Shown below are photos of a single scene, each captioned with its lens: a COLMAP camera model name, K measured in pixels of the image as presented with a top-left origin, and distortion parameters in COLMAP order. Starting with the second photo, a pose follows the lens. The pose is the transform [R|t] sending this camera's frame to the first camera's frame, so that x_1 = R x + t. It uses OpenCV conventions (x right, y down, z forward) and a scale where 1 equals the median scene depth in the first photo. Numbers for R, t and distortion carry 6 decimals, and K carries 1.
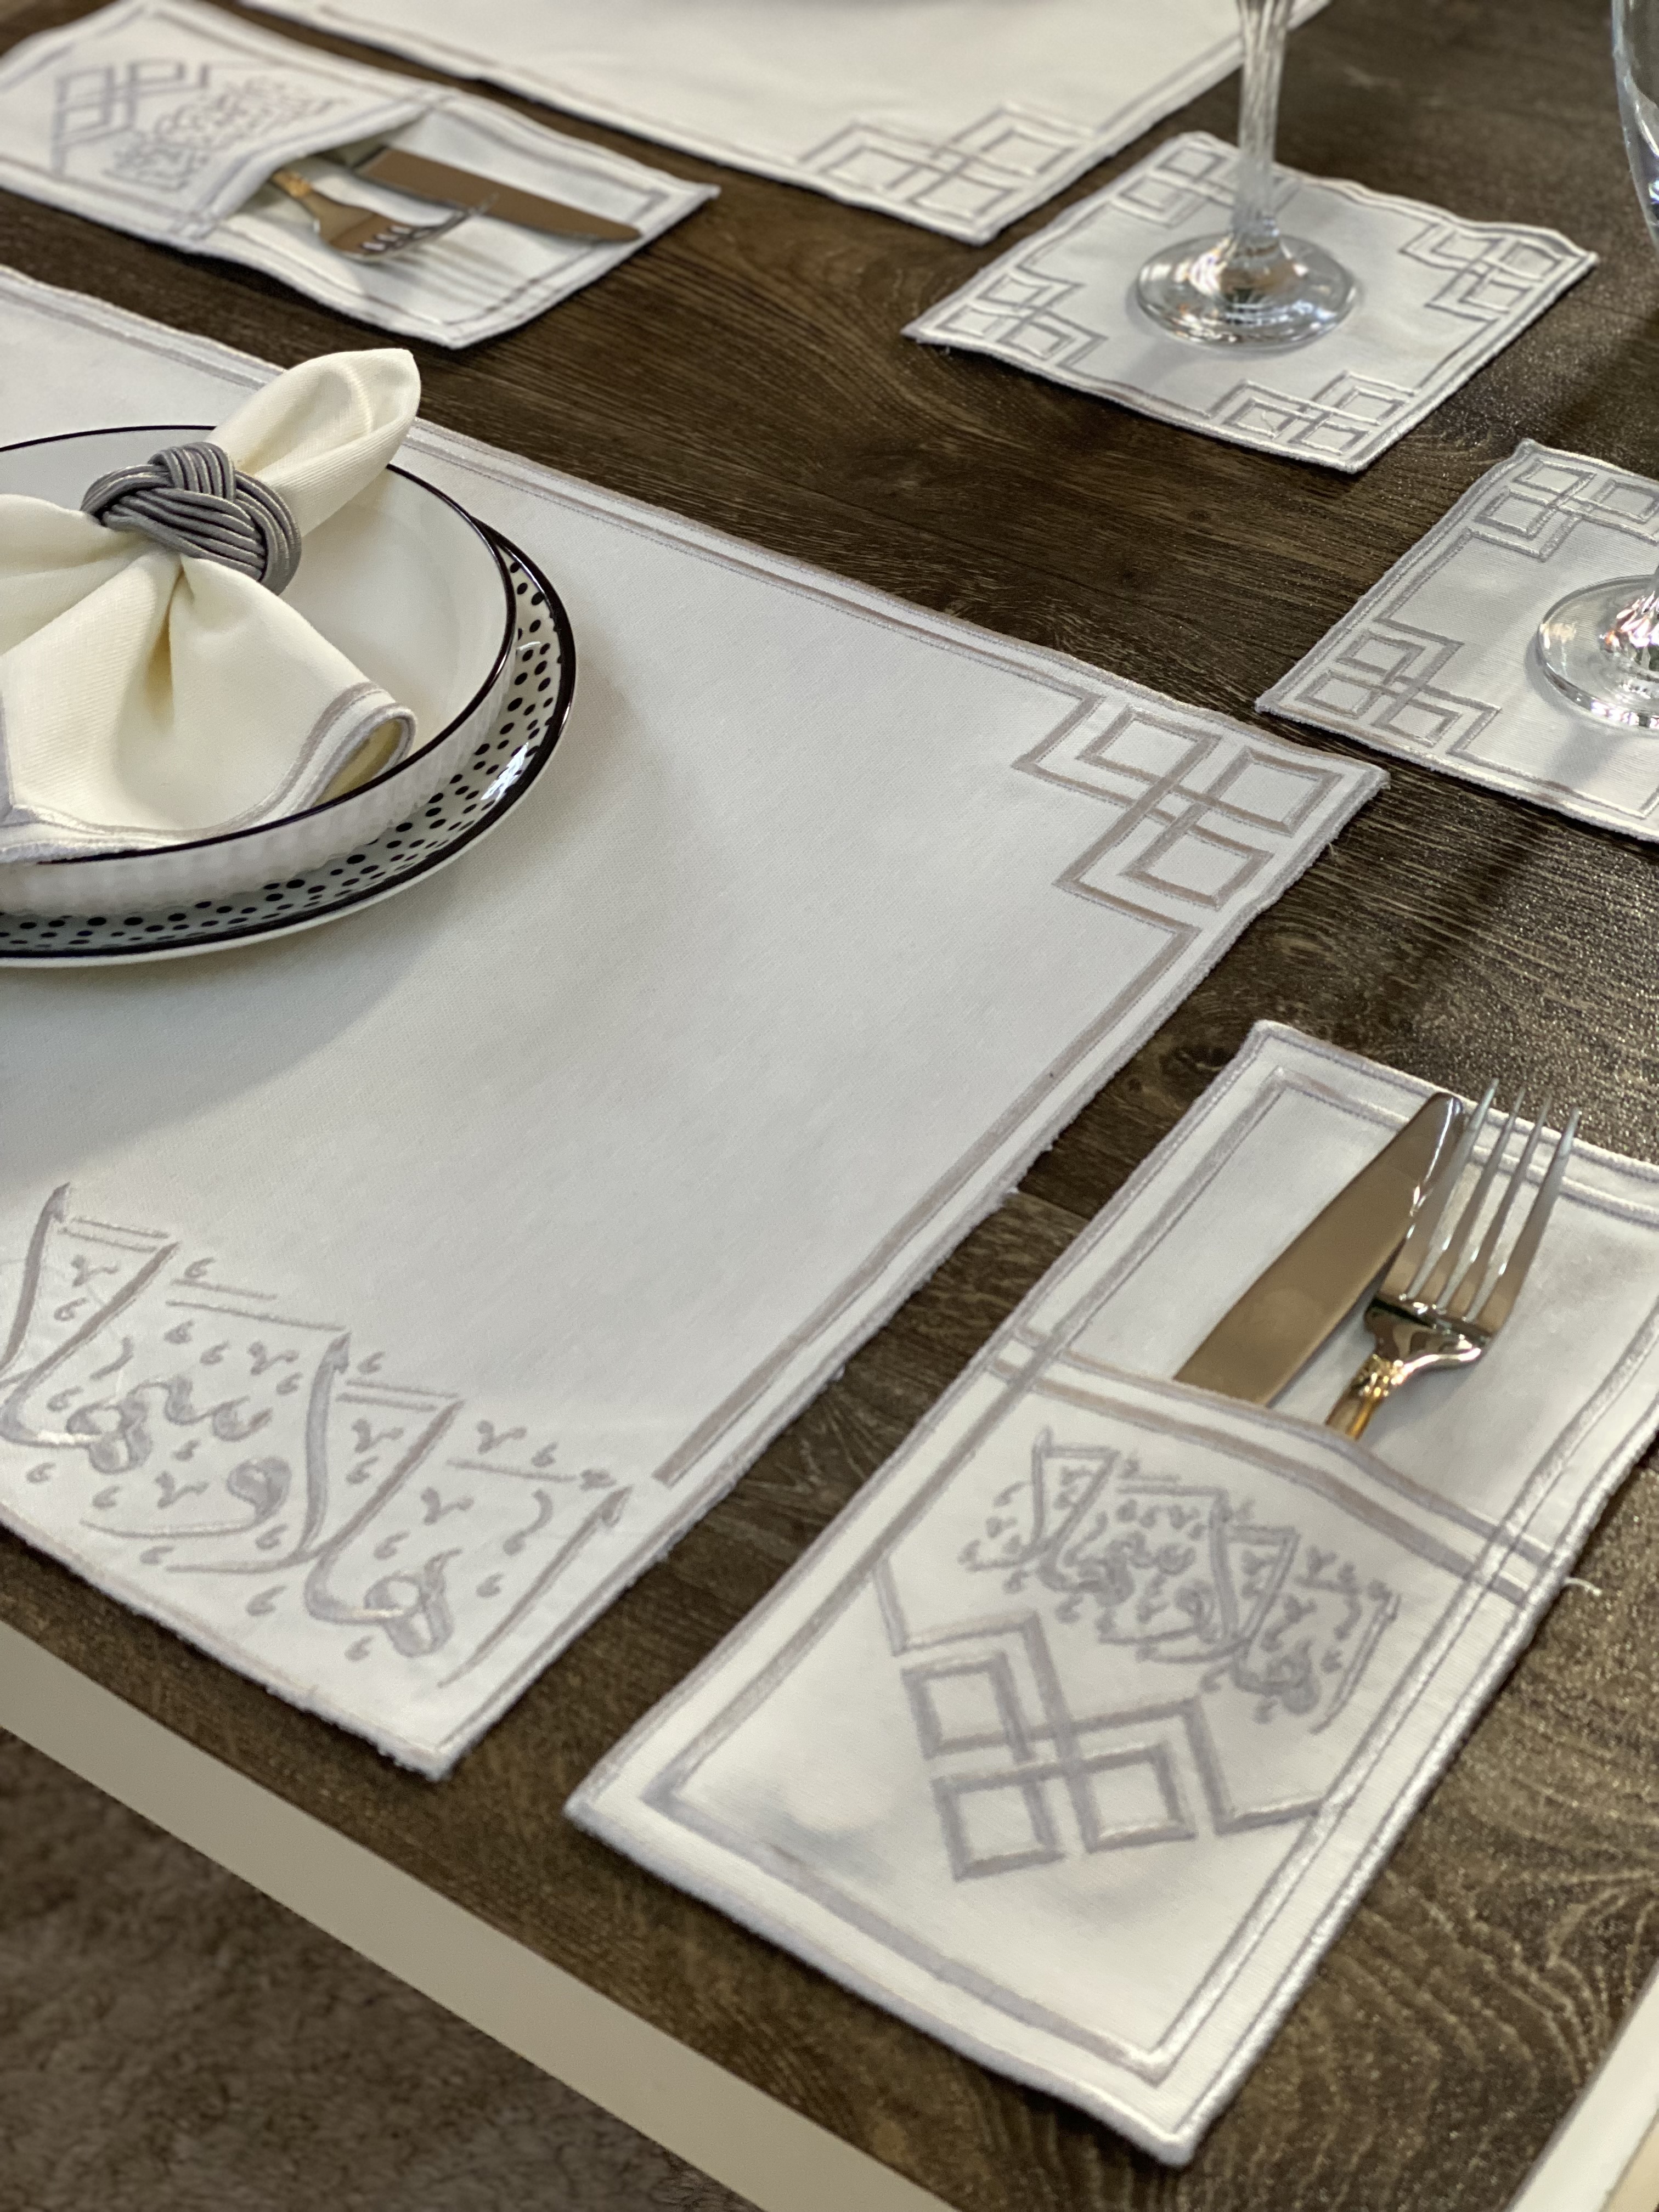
lens RADIAL K [[3237.4, 0, 833.2], [0, 3237.4, 1136.5], [0, 0, 1]] dist [0.134370, -0.117877]
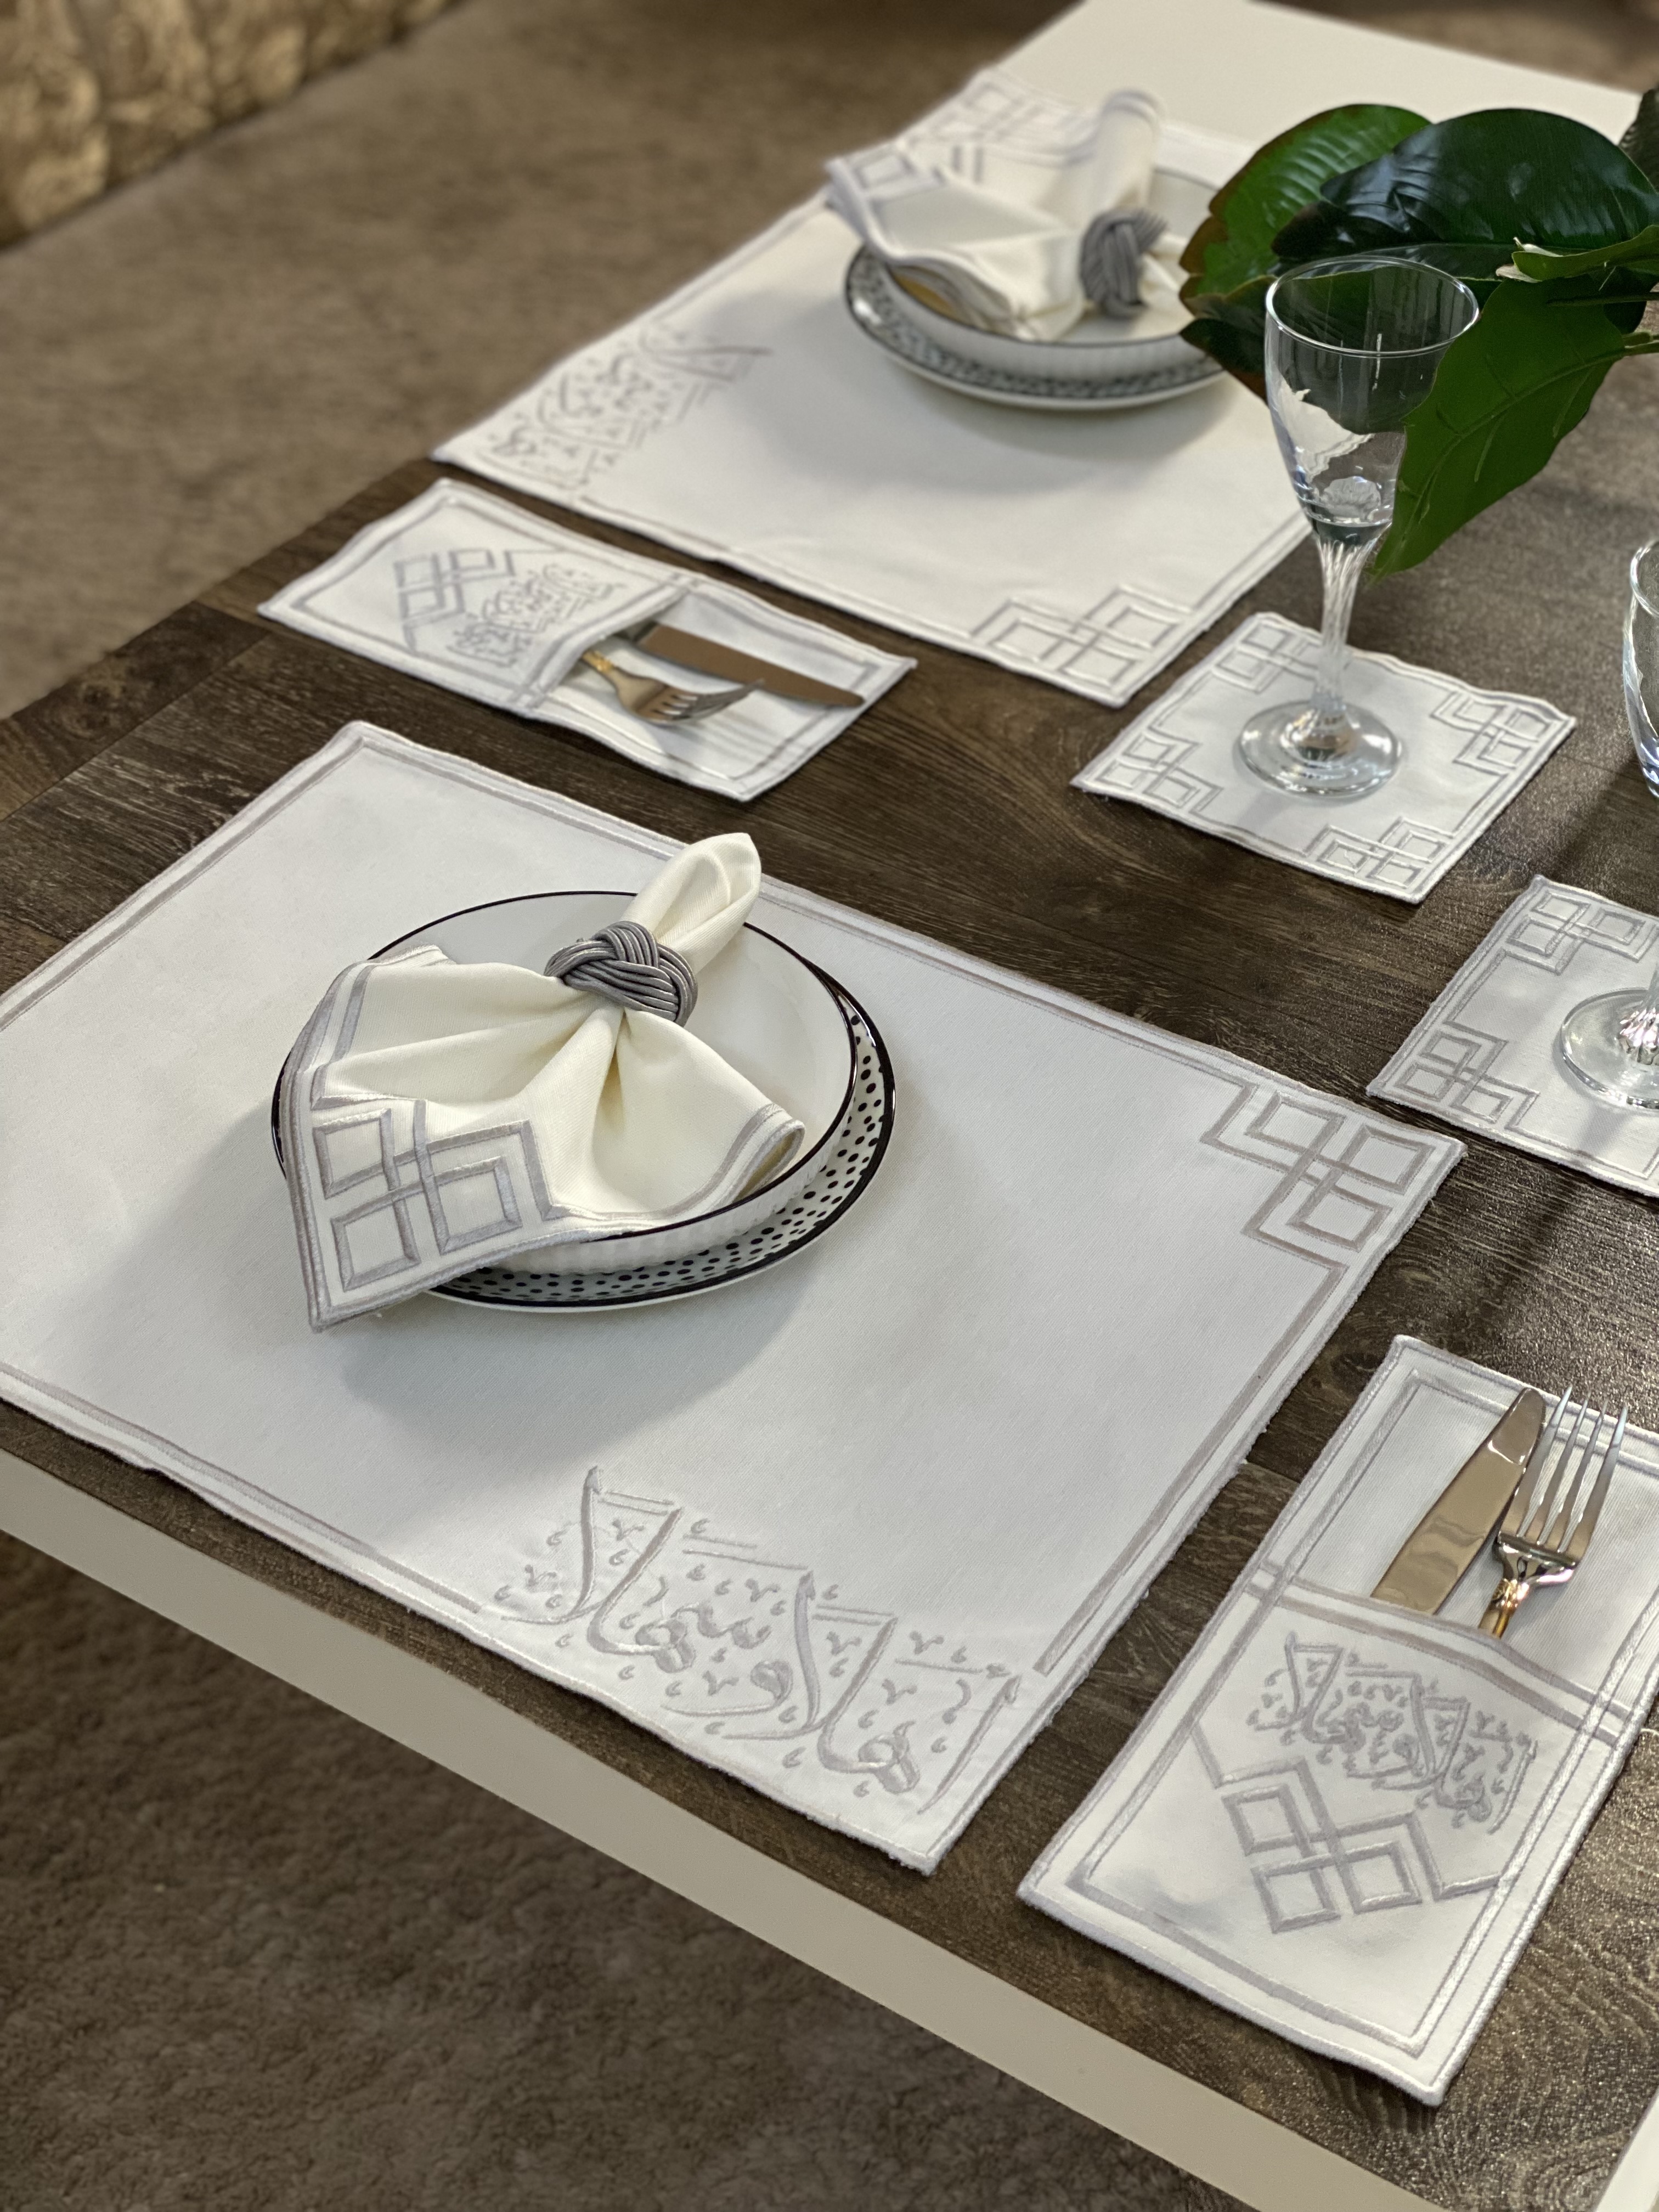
lens RADIAL K [[3227.8, 0, 862.9], [0, 3227.8, 1164.4], [0, 0, 1]] dist [0.181332, -0.441479]
pose [[0.998211, -0.011448, 0.058685, -0.175447], [0.012250, 0.999836, -0.013324, -0.087619], [-0.058523, 0.014019, 0.998188, -0.398337]]
